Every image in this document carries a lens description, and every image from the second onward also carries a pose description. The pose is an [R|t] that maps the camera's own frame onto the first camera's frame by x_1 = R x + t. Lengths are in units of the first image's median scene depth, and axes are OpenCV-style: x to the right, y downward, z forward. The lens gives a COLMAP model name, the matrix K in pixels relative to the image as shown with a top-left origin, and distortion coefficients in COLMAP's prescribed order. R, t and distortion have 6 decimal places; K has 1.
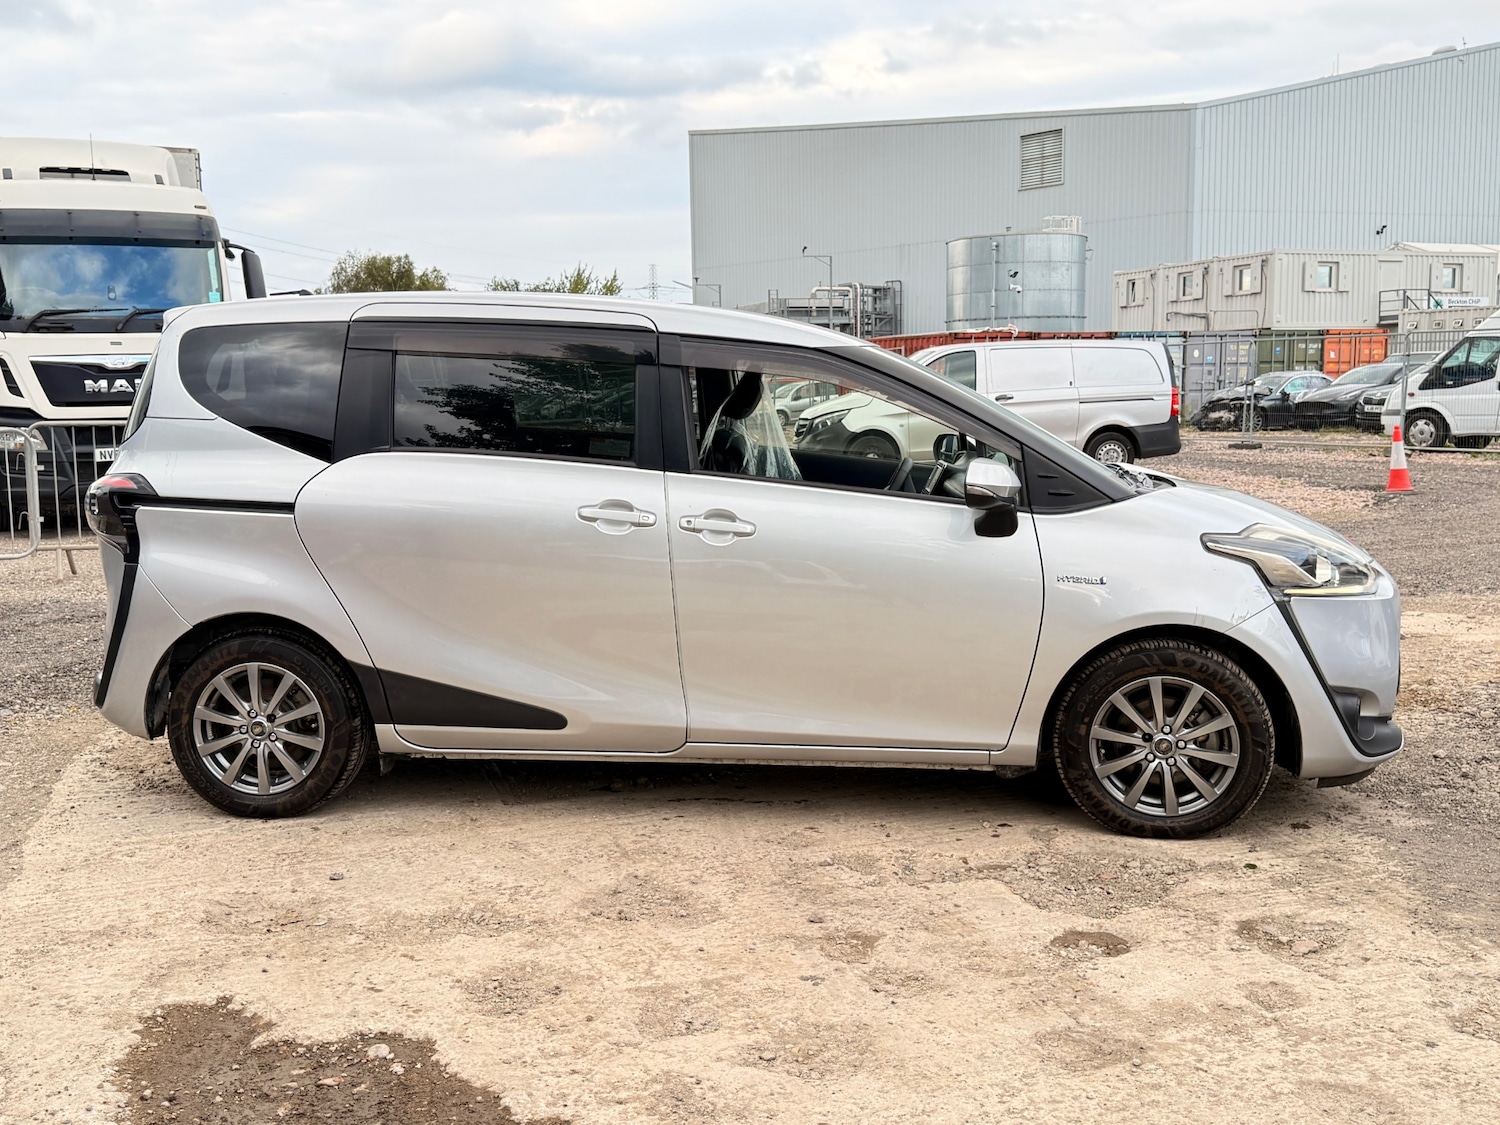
lens RADIAL K [[1434.3, 0, 745.2], [0, 1434.3, 562.2], [0, 0, 1]] dist [0.190551, -0.421450]
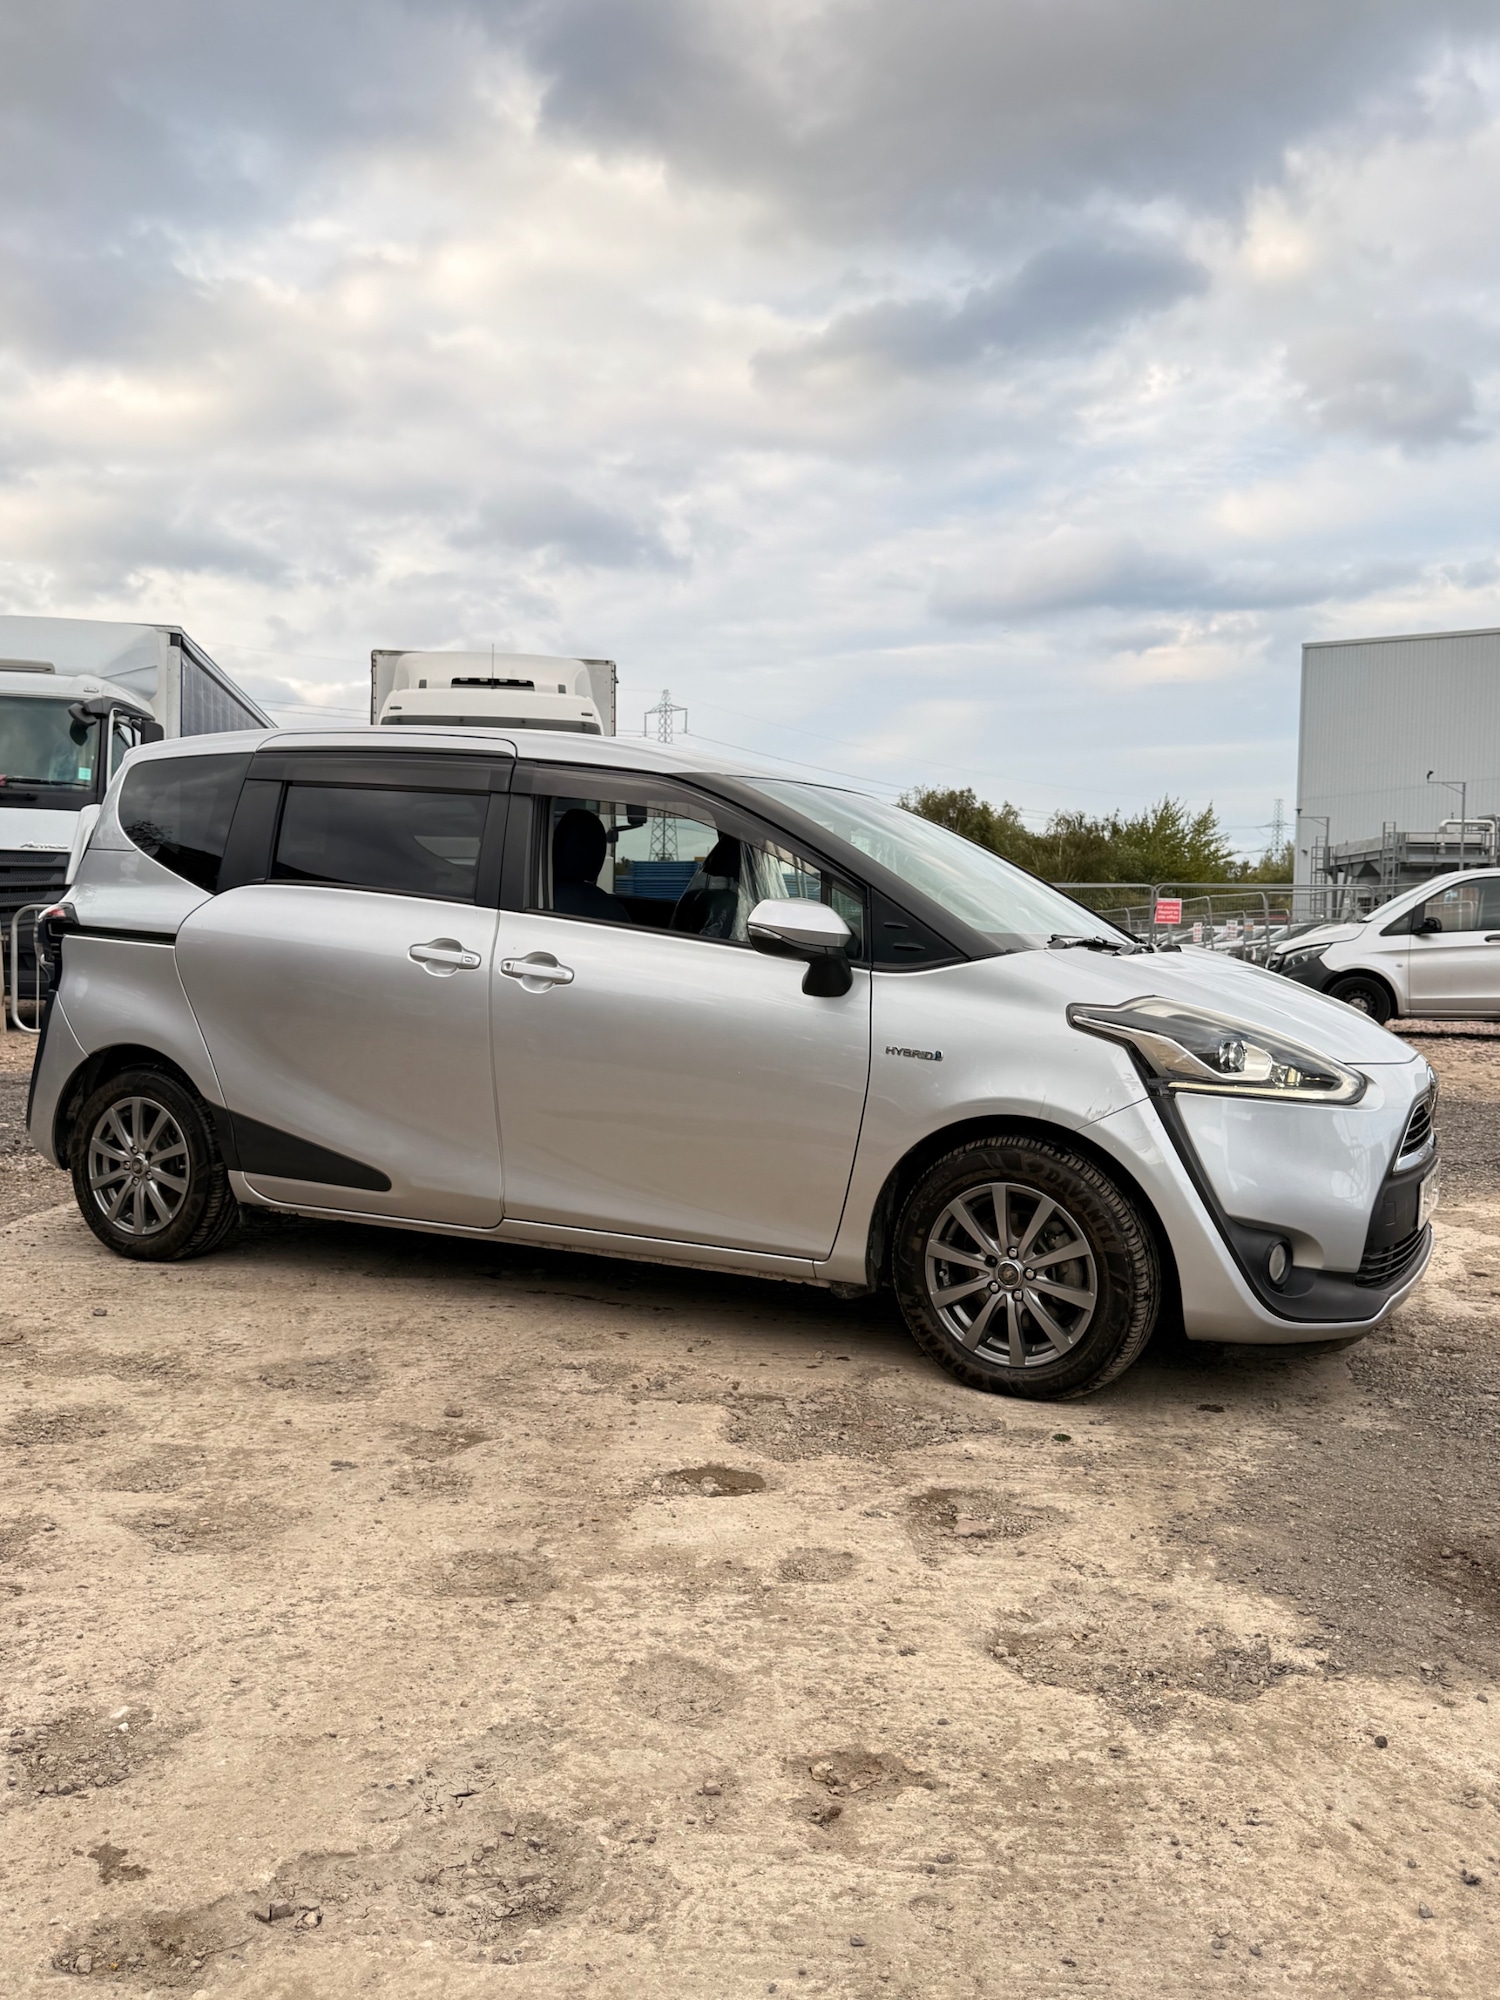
lens RADIAL K [[1588.9, 0, 750.0], [0, 1588.9, 1000.0], [0, 0, 1]] dist [0.125445, -0.253369]
pose [[0.931834, 0.046409, -0.359906, 0.445323], [-0.074231, 0.995194, -0.063866, 0.043988], [0.355212, 0.086229, 0.930800, 0.137603]]
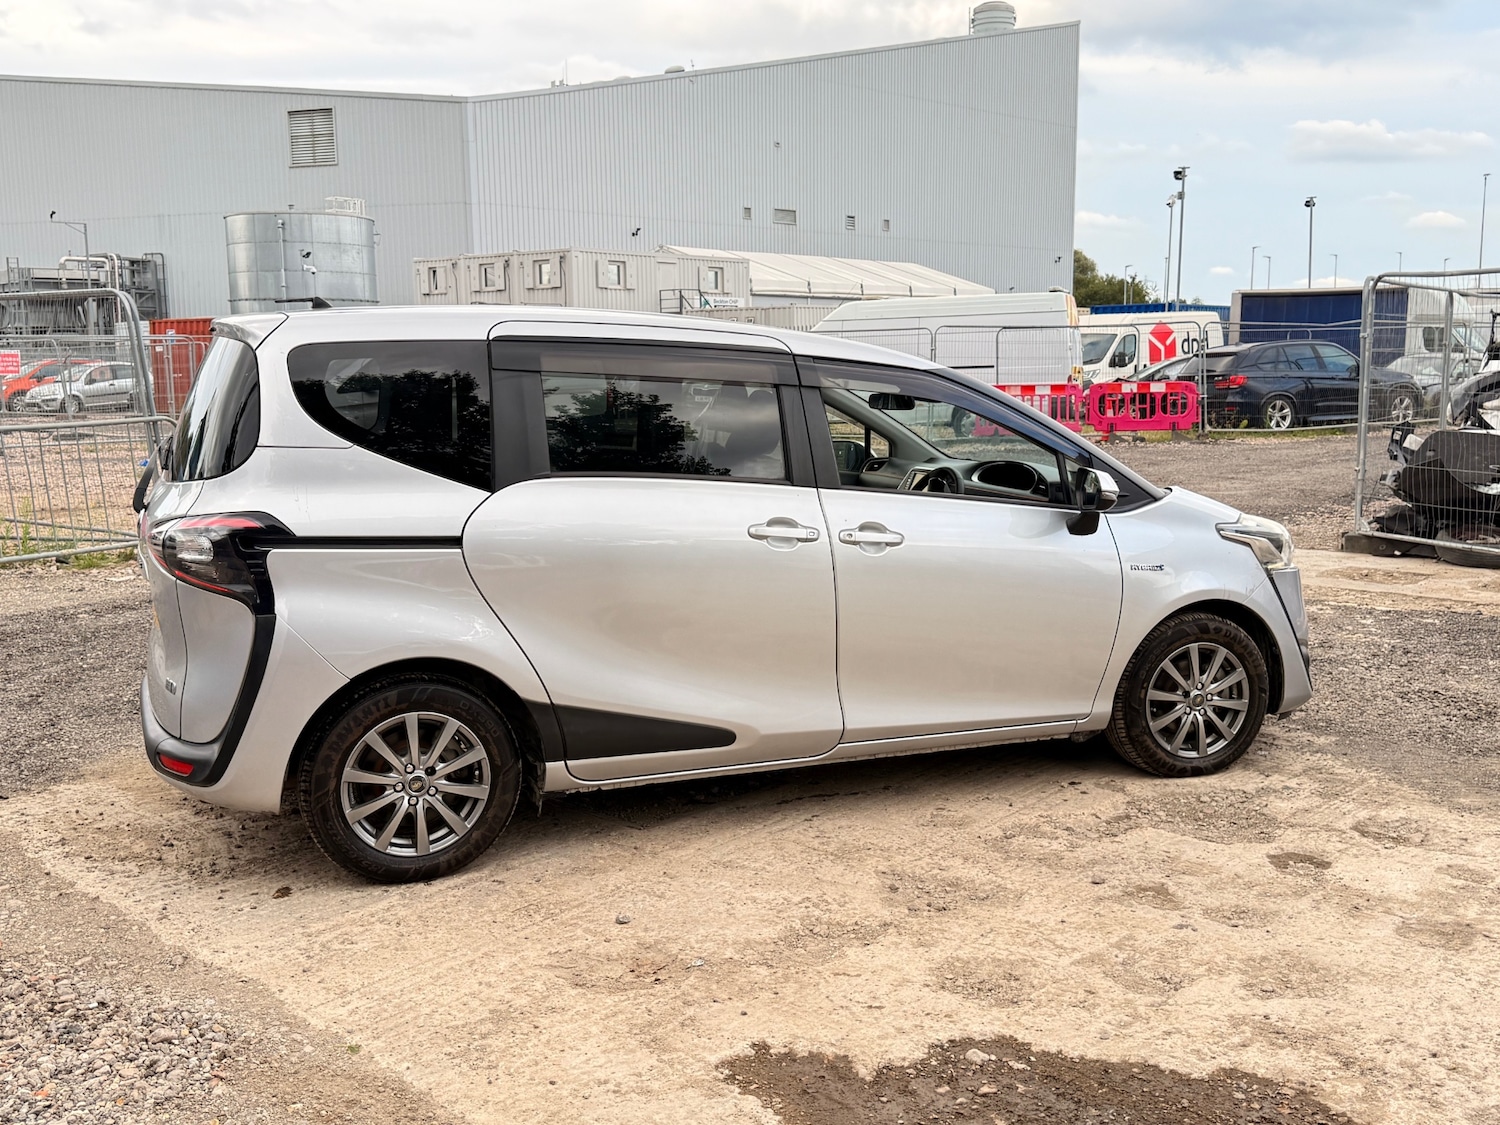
lens RADIAL K [[1434.3, 0, 745.2], [0, 1434.3, 562.2], [0, 0, 1]] dist [0.190551, -0.421450]
pose [[0.879784, -0.058579, 0.471750, -0.592886], [0.053459, 0.998275, 0.024262, -0.037191], [-0.472358, 0.003874, 0.881398, 0.102723]]
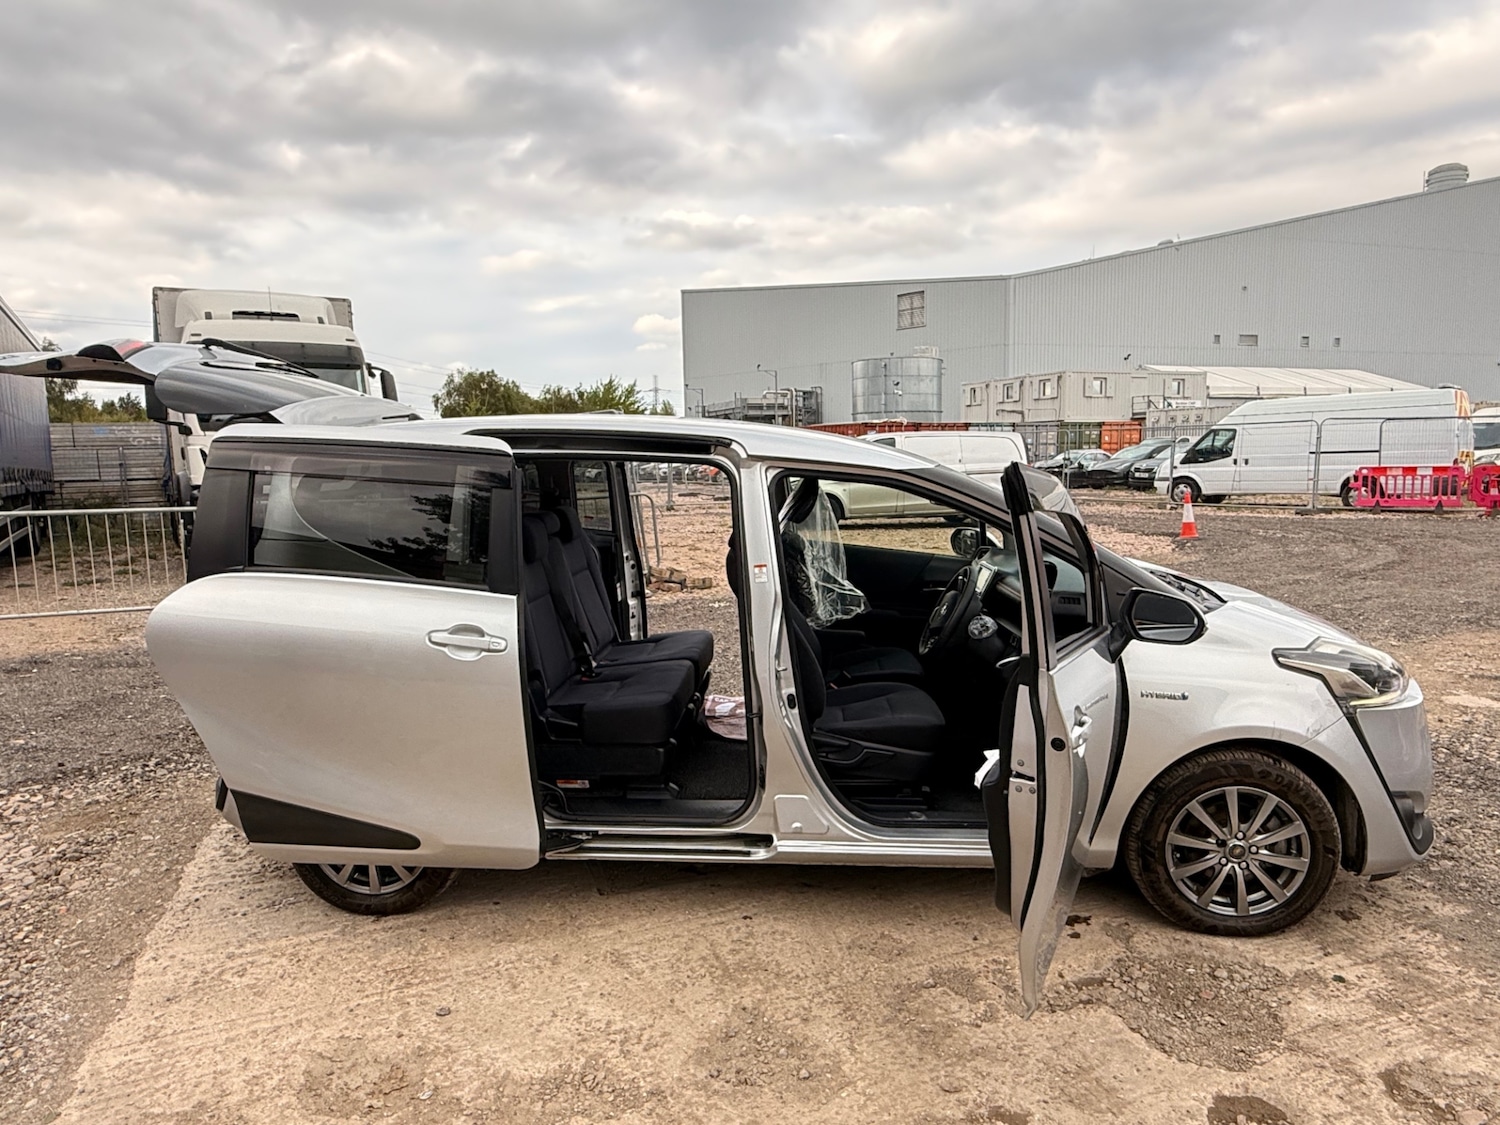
lens RADIAL K [[941.8, 0, 750.3], [0, 941.8, 569.1], [0, 0, 1]] dist [-0.002176, 0.002132]
pose [[0.999389, -0.006246, 0.034383, -0.083372], [0.006272, 0.999980, -0.000638, -0.076694], [-0.034378, 0.000853, 0.999409, 0.321874]]
